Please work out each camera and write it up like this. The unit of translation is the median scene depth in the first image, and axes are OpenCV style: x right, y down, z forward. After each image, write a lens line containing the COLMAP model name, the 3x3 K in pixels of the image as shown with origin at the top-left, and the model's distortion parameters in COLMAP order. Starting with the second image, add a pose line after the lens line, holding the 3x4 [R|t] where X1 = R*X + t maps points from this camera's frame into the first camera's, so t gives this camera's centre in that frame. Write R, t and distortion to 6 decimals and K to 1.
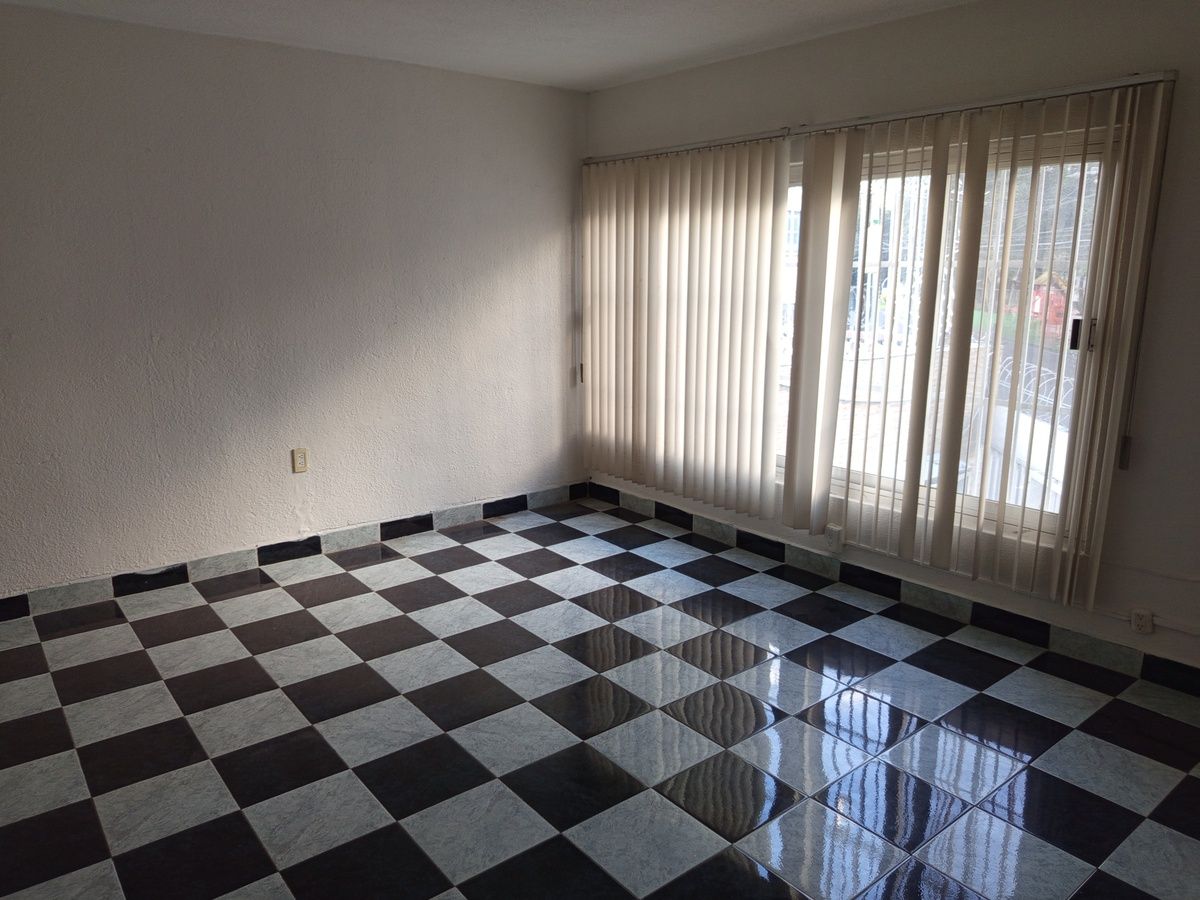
lens RADIAL K [[846.5, 0, 592.4], [0, 846.5, 443.9], [0, 0, 1]] dist [0.047761, -0.077115]
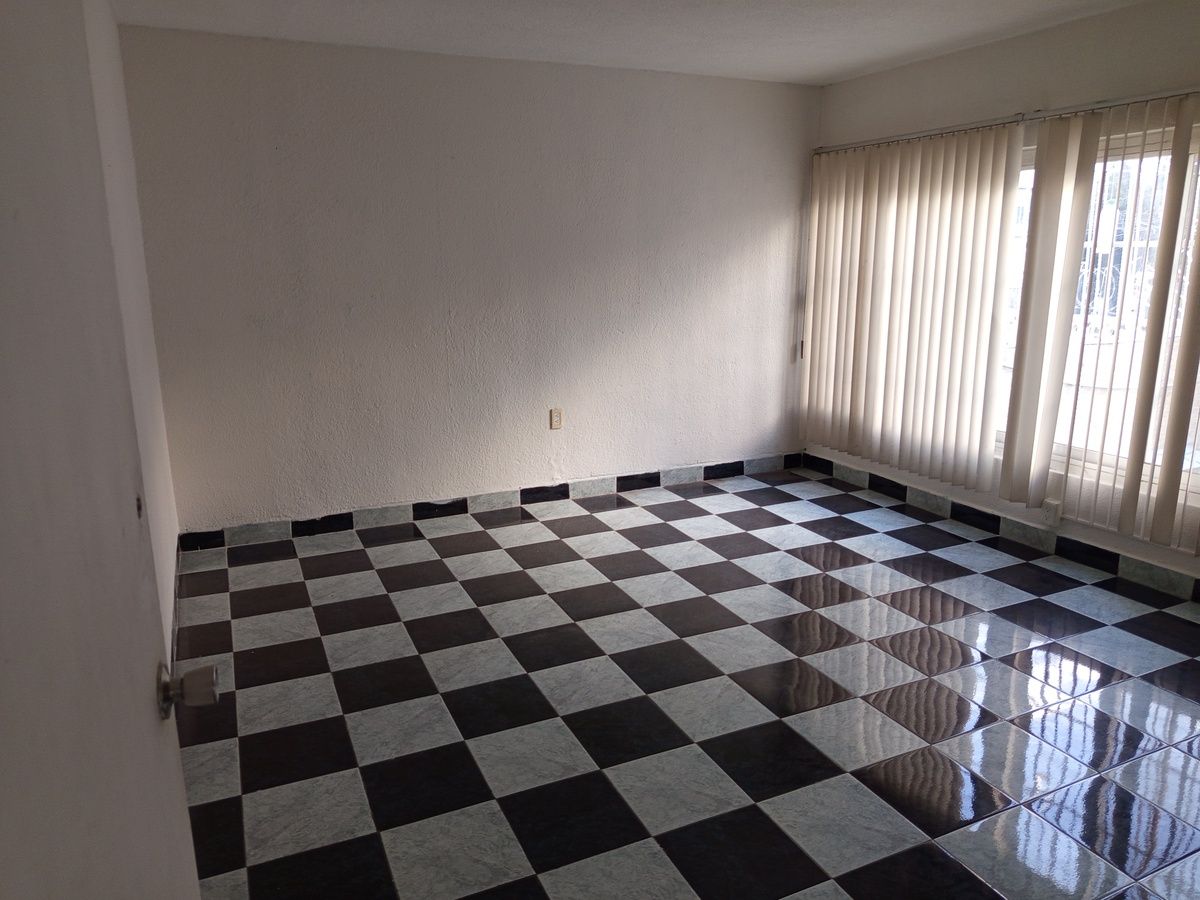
lens RADIAL K [[846.5, 0, 588.6], [0, 846.5, 450.2], [0, 0, 1]] dist [0.047761, -0.077115]
pose [[0.970105, 0.044506, -0.238572, -0.017293], [-0.038671, 0.998829, 0.029088, 0.029438], [0.239587, -0.018992, 0.970689, -0.141967]]
